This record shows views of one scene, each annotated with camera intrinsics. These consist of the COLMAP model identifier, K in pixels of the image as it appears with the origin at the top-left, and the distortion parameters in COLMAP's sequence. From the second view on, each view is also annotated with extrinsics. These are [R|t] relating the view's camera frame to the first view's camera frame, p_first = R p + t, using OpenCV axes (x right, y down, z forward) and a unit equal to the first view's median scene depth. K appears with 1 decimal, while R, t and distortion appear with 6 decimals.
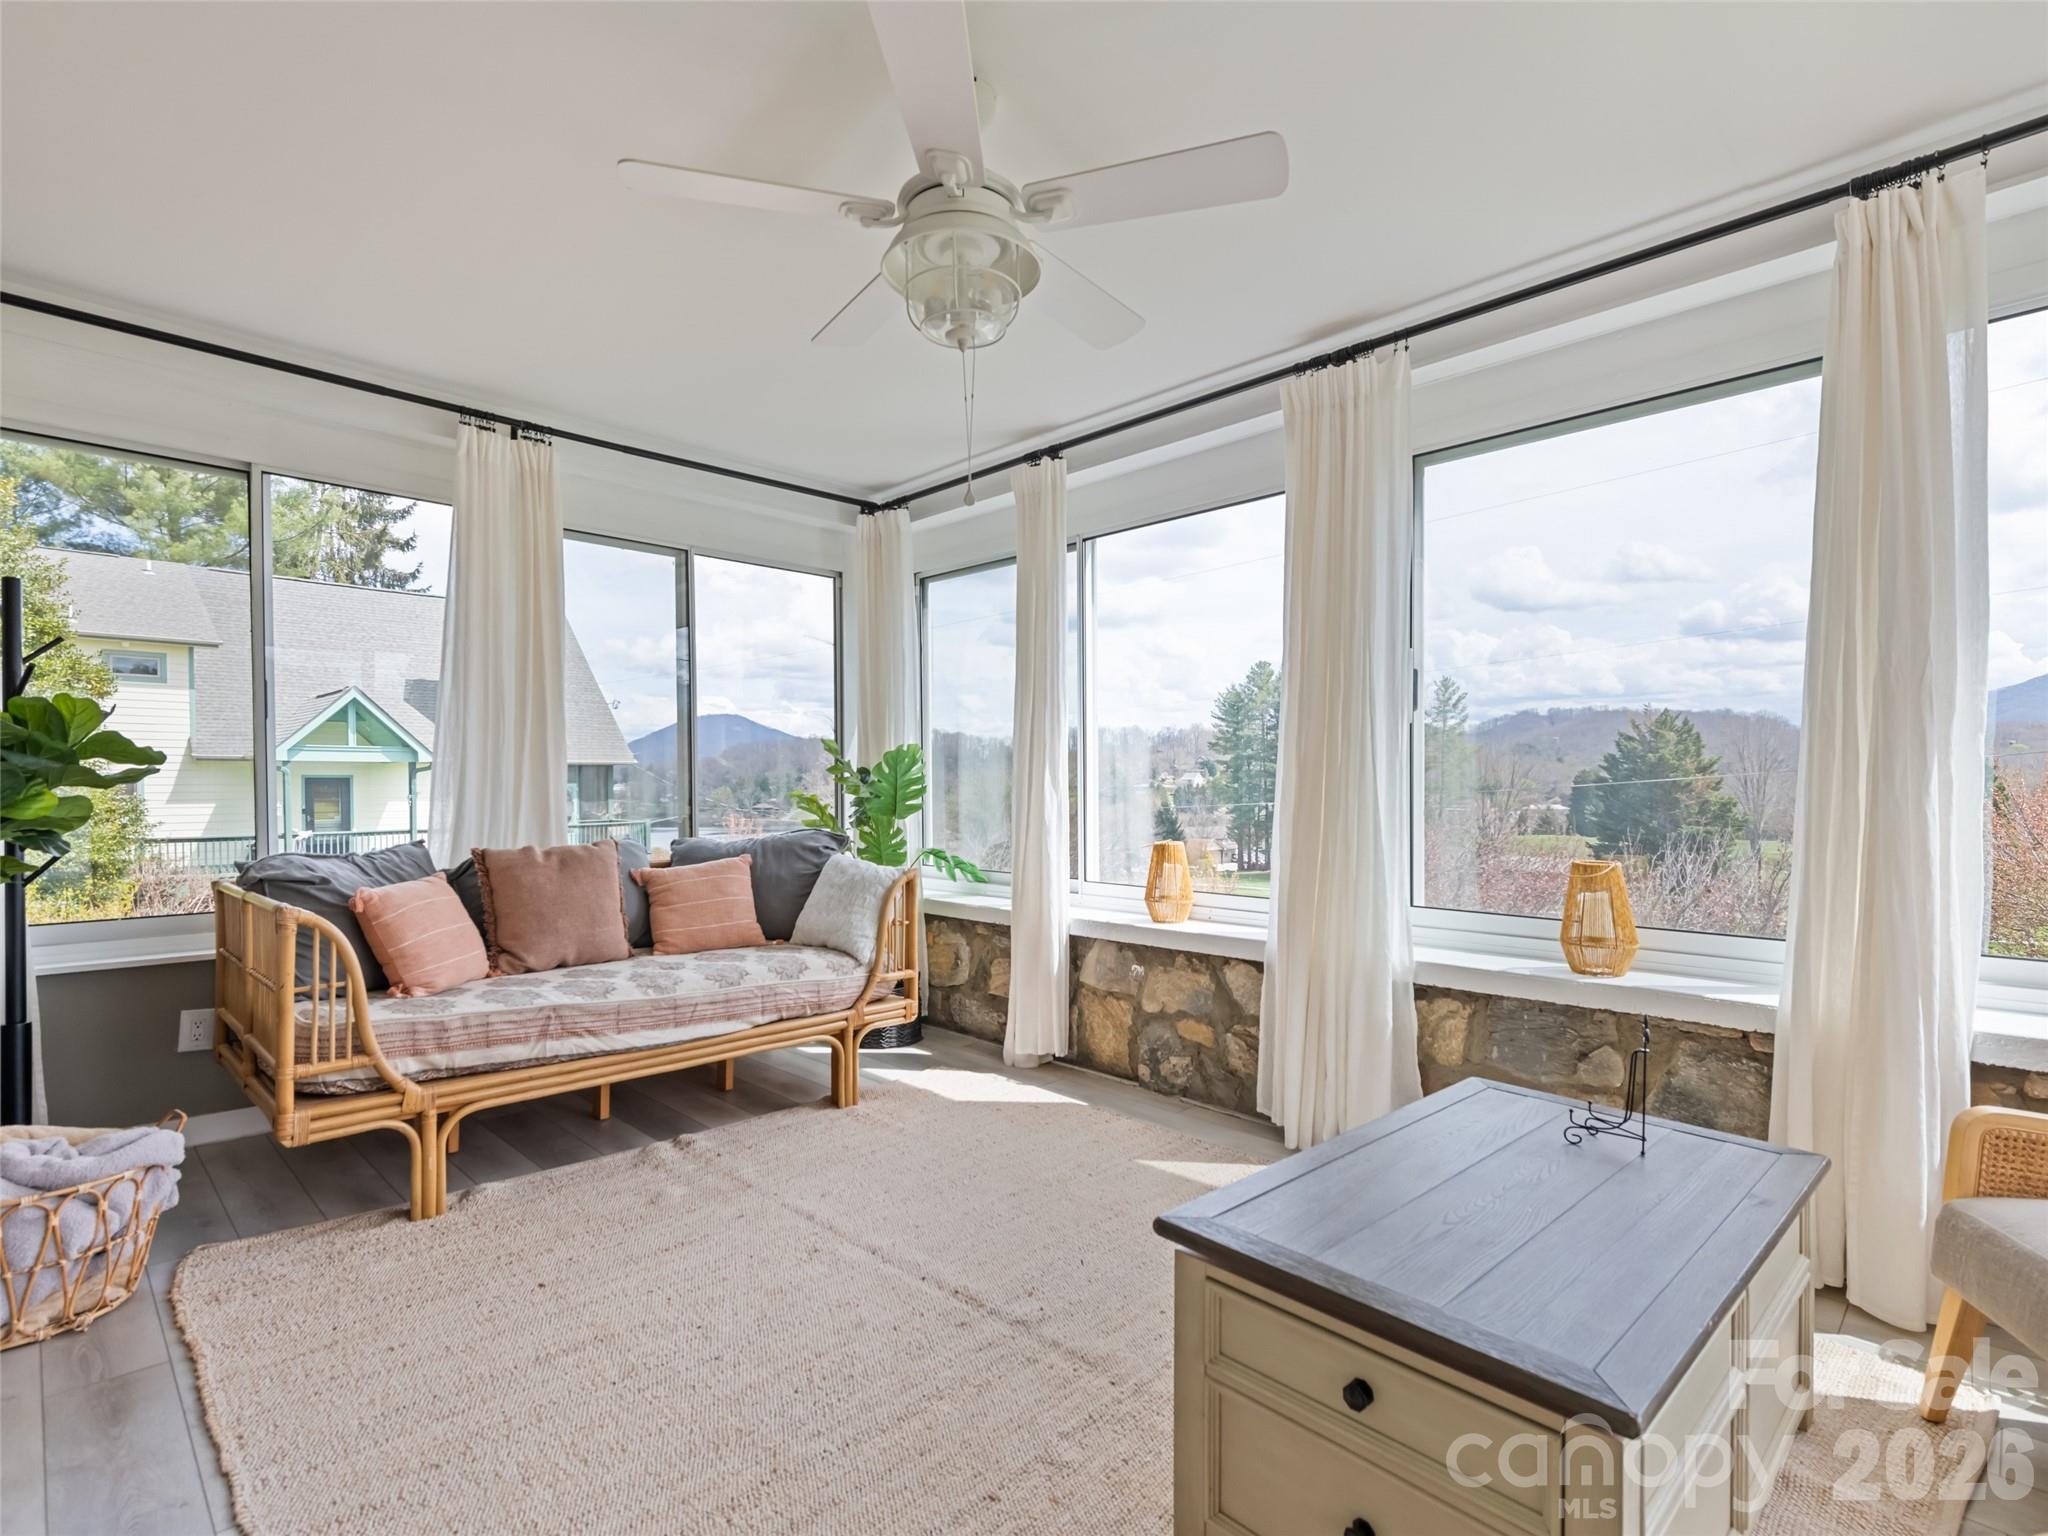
lens RADIAL K [[994.5, 0, 1043.4], [0, 994.5, 796.7], [0, 0, 1]] dist [0.016052, -0.000179]
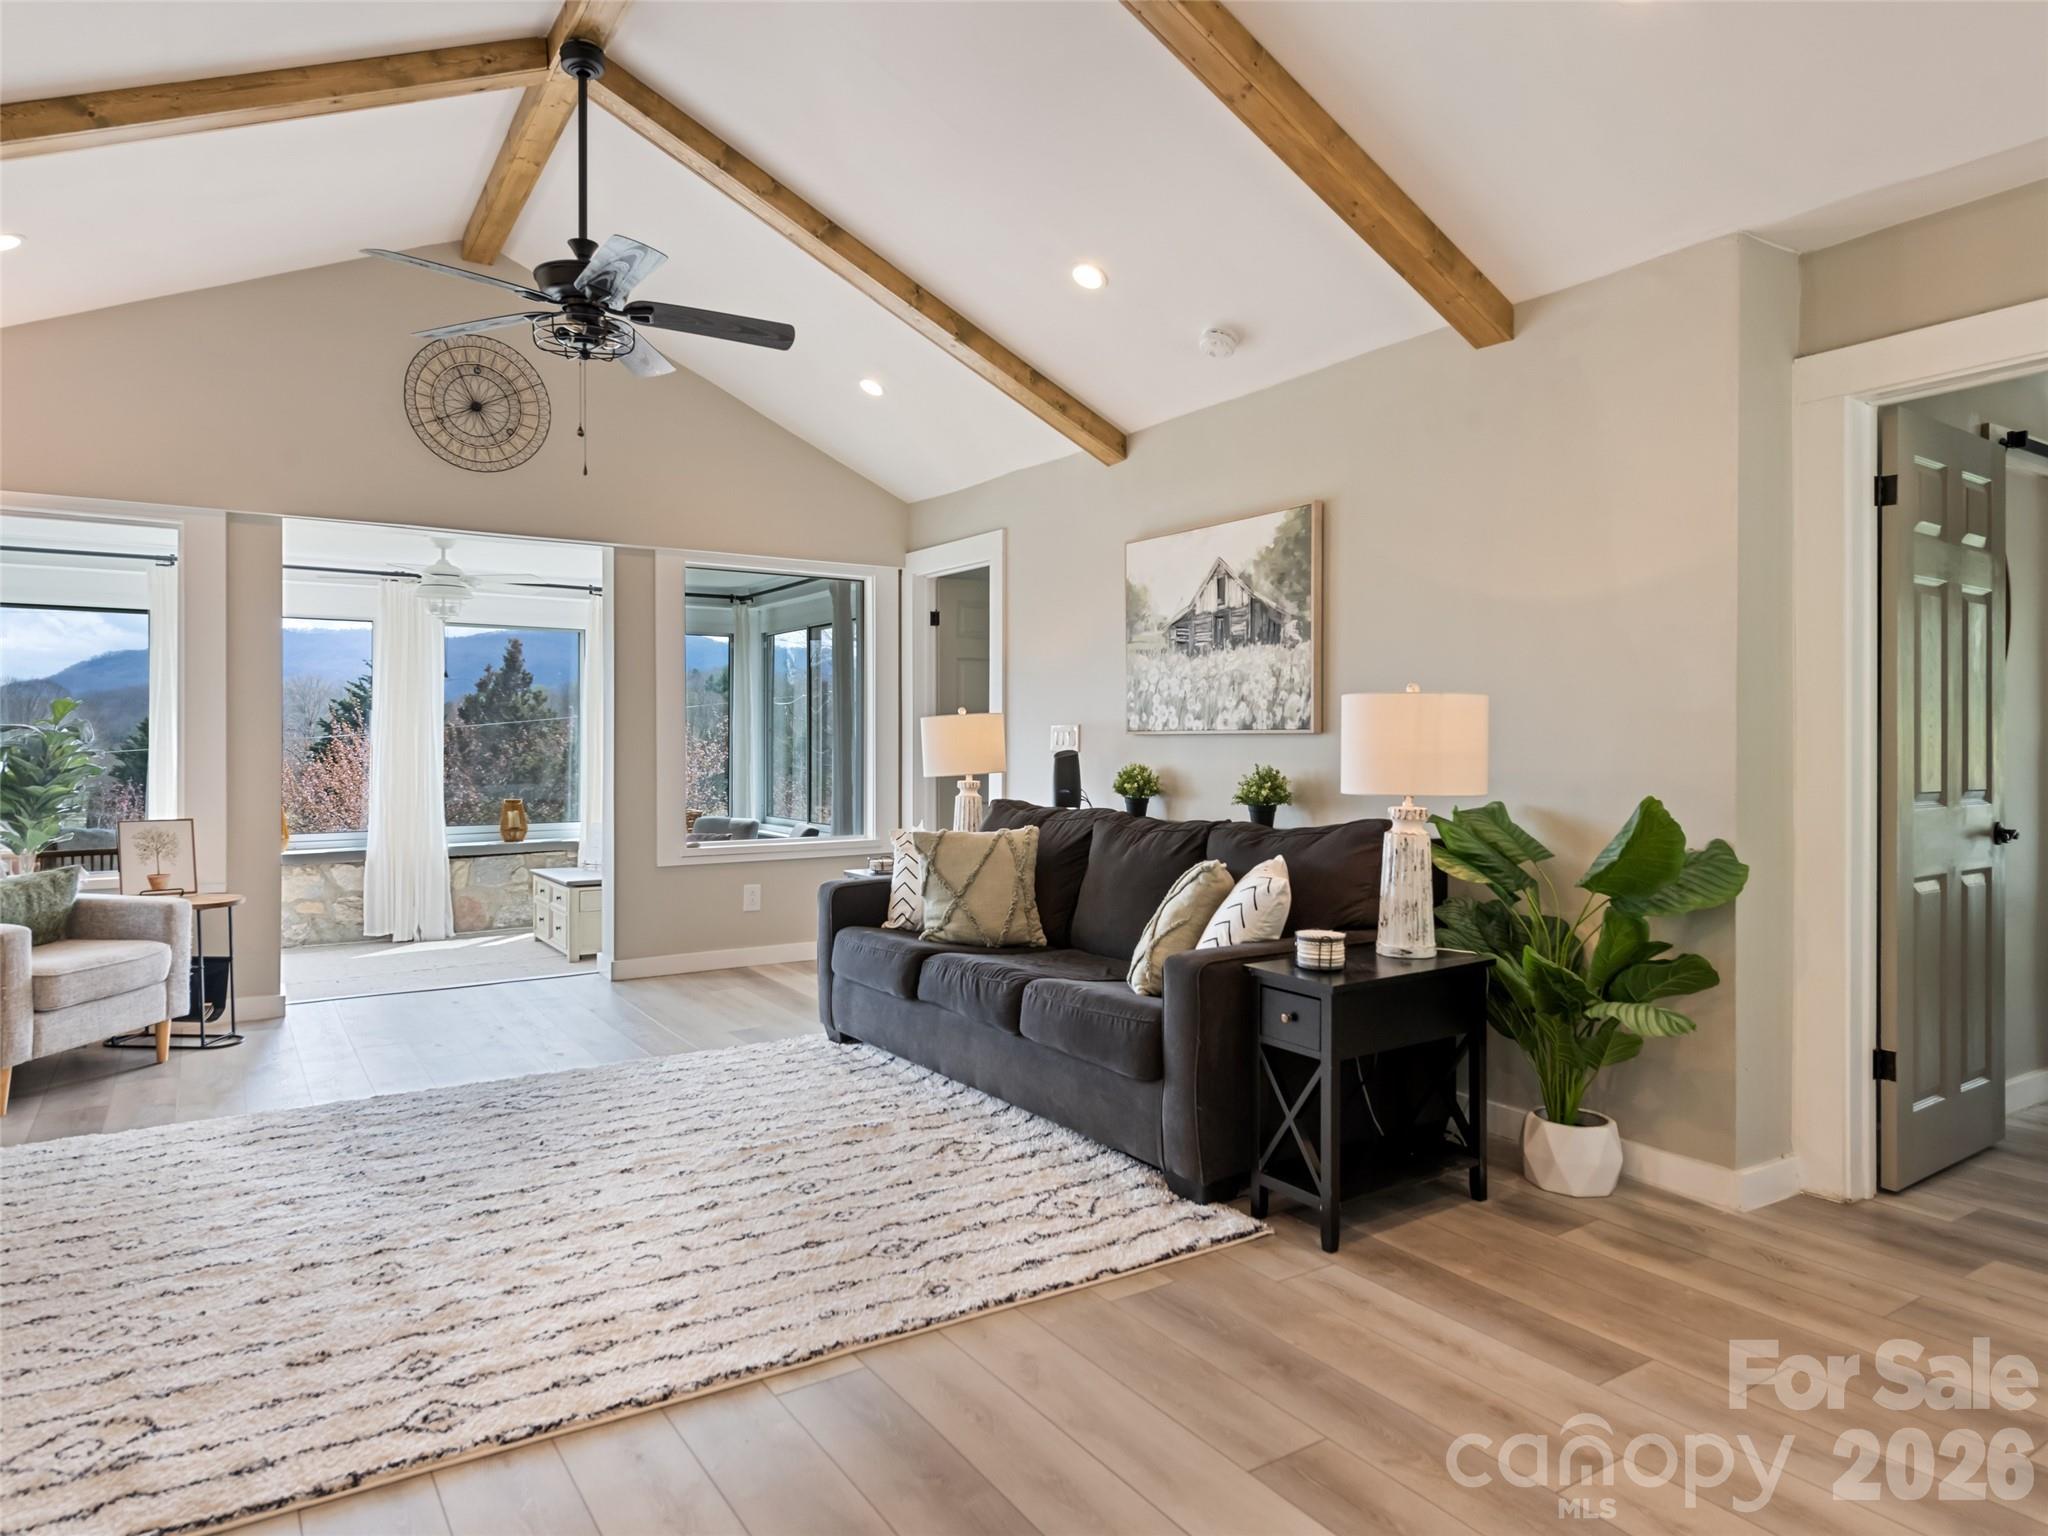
lens RADIAL K [[1245.3, 0, 1027.2], [0, 1245.3, 745.8], [0, 0, 1]] dist [0.024781, -0.017118]
pose [[0.206779, 0.000298, 0.978388, -1.803344], [0.015739, 0.999870, -0.003631, -0.032687], [-0.978261, 0.016150, 0.206747, -0.758795]]
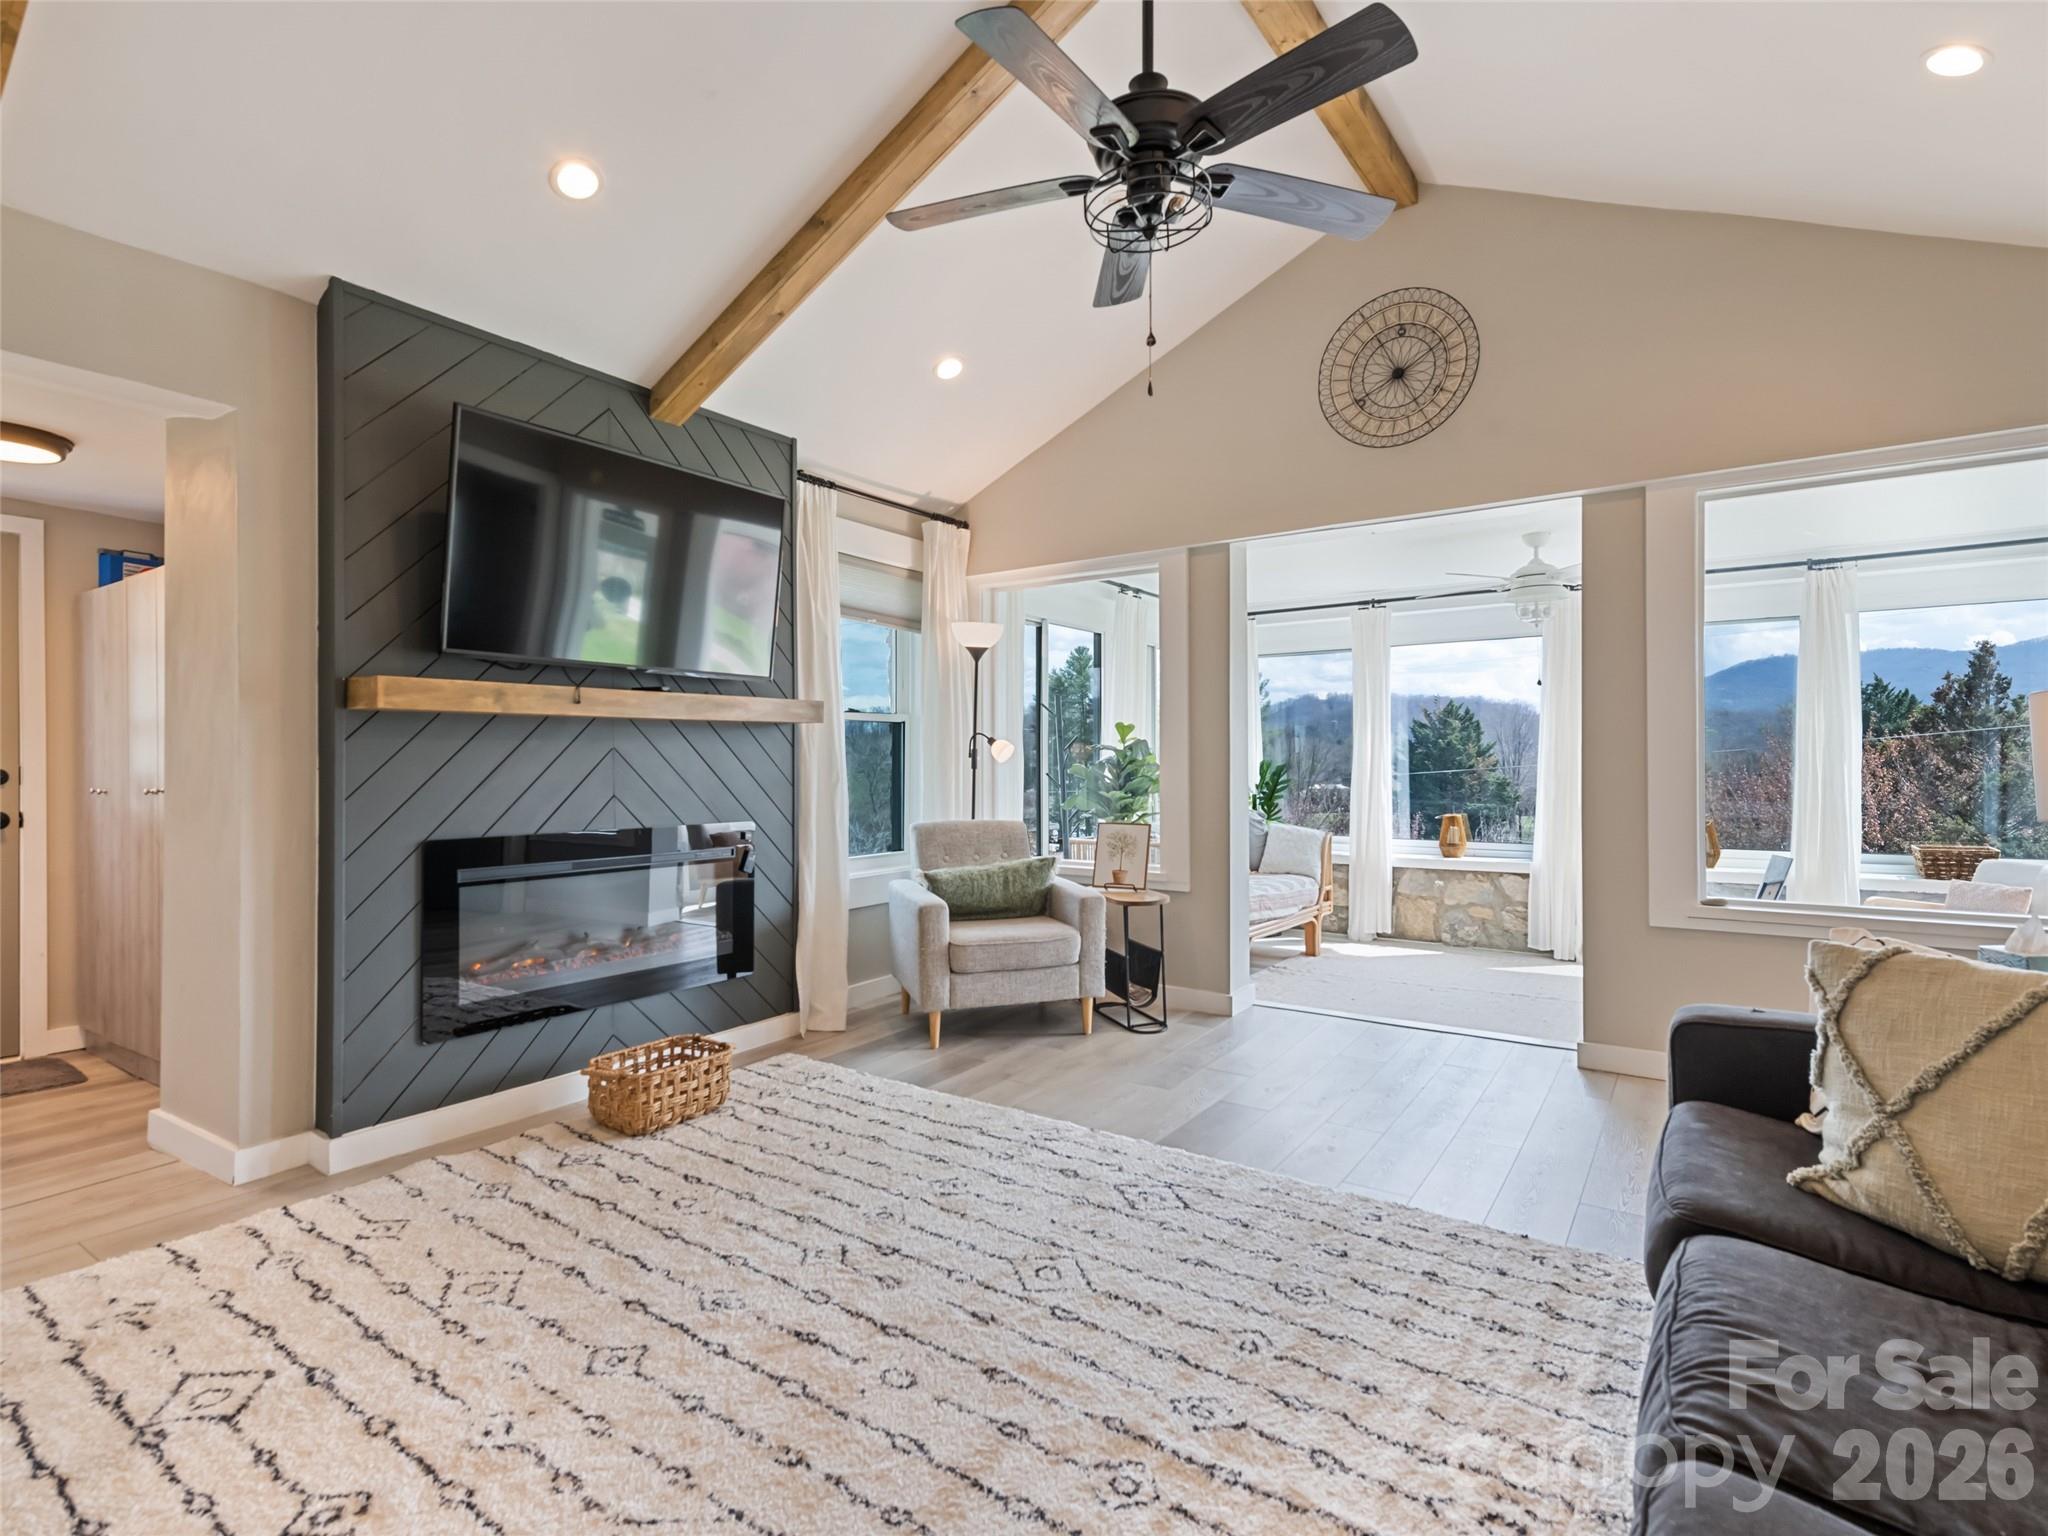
lens RADIAL K [[1015.4, 0, 1016.8], [0, 1015.4, 762.2], [0, 0, 1]] dist [0.010425, -0.001164]
pose [[0.985080, -0.002686, 0.172076, -1.064225], [0.005513, 0.999858, -0.015955, -0.029710], [-0.172009, 0.016665, 0.984954, -0.791289]]
